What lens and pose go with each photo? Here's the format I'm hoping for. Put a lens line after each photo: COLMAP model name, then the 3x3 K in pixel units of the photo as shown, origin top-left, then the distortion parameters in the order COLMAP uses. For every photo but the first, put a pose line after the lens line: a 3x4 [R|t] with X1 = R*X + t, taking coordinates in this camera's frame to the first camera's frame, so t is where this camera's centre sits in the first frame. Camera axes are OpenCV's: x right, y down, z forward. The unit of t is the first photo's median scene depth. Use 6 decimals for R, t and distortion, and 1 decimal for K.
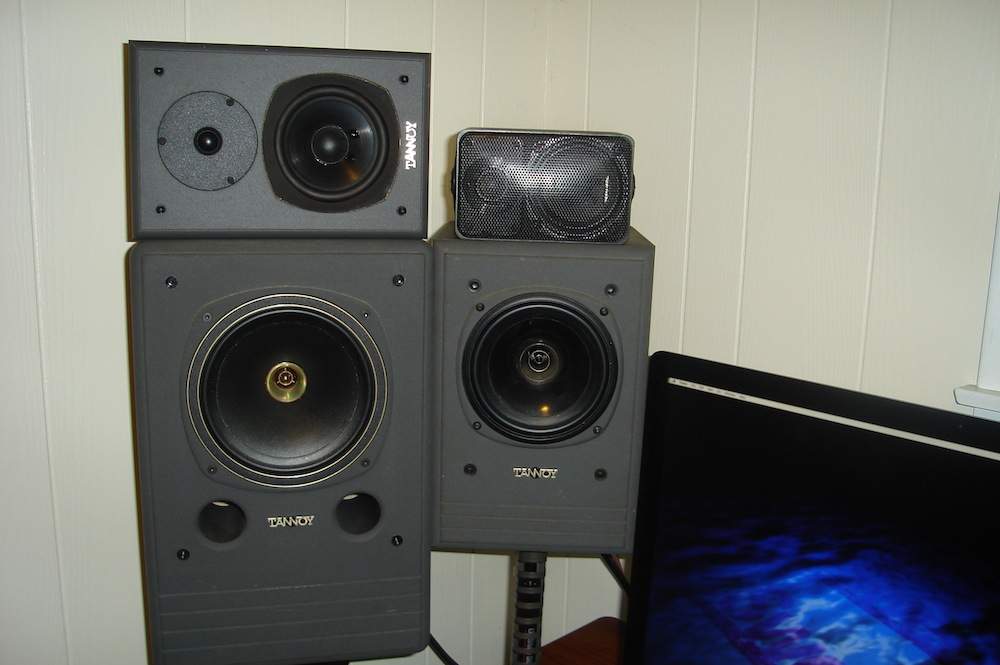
lens RADIAL K [[896.0, 0, 498.5], [0, 896.0, 331.6], [0, 0, 1]] dist [-0.170665, 0.085133]
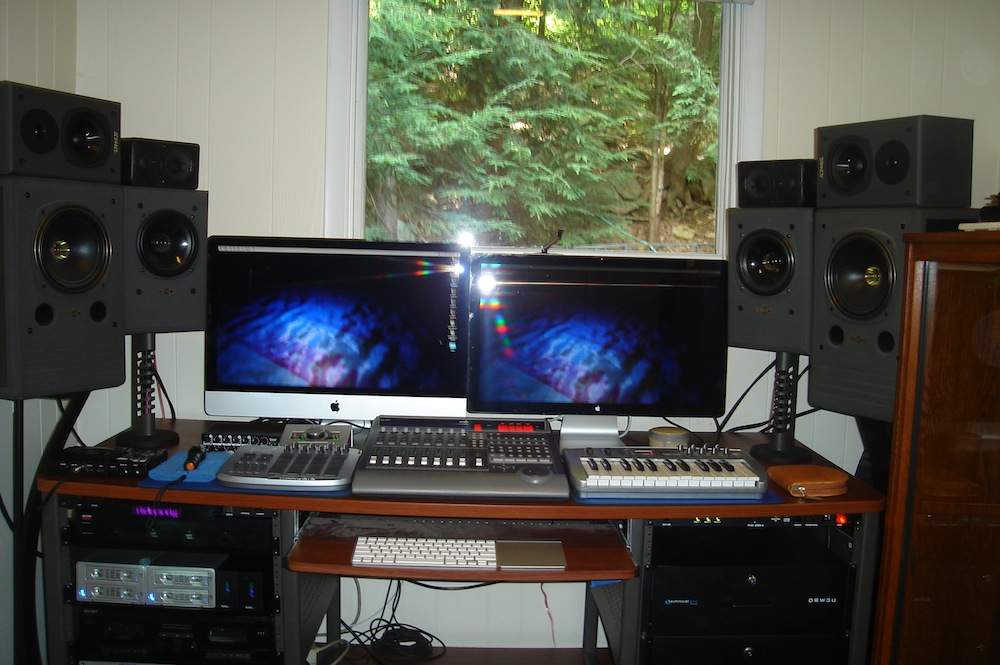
lens RADIAL K [[896.0, 0, 505.3], [0, 896.0, 326.9], [0, 0, 1]] dist [-0.170665, 0.085133]
pose [[0.663144, -0.071683, 0.745052, -1.104606], [0.130680, 0.991203, -0.020948, 0.430428], [-0.736996, 0.111255, 0.666678, -1.139020]]
